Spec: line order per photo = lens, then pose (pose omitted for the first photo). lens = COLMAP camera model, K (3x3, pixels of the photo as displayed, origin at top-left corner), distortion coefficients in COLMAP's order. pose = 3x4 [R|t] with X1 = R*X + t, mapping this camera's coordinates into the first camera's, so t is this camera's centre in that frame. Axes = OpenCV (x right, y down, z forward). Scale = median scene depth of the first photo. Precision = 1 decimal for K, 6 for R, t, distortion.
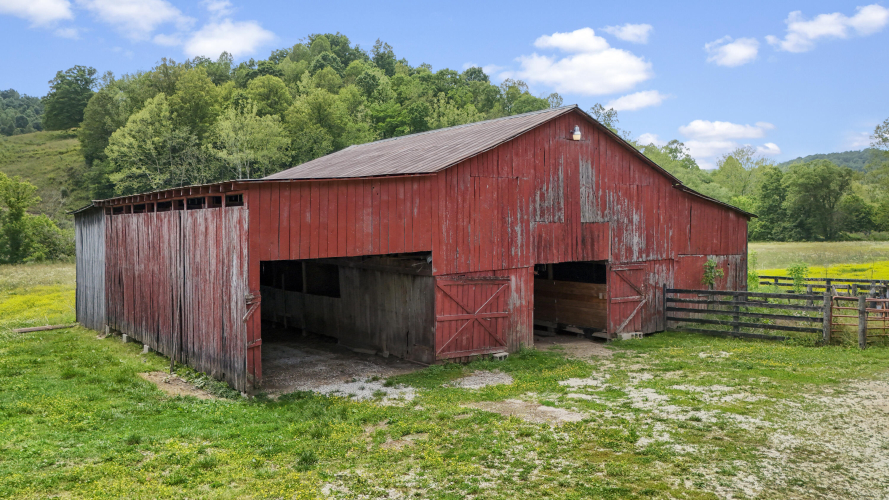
lens RADIAL K [[671.8, 0, 444.5], [0, 671.8, 250.0], [0, 0, 1]] dist [0.051810, -0.000781]
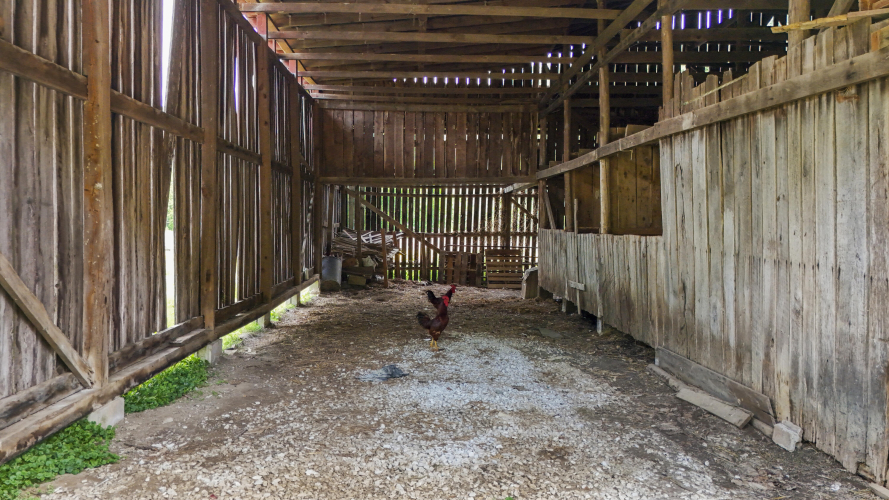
lens RADIAL K [[671.8, 0, 444.5], [0, 671.8, 250.0], [0, 0, 1]] dist [0.051810, -0.000781]
pose [[0.802682, 0.032937, -0.595497, -0.038645], [-0.030838, 0.999430, 0.013712, 0.082947], [0.595610, 0.007357, 0.803240, 0.694184]]
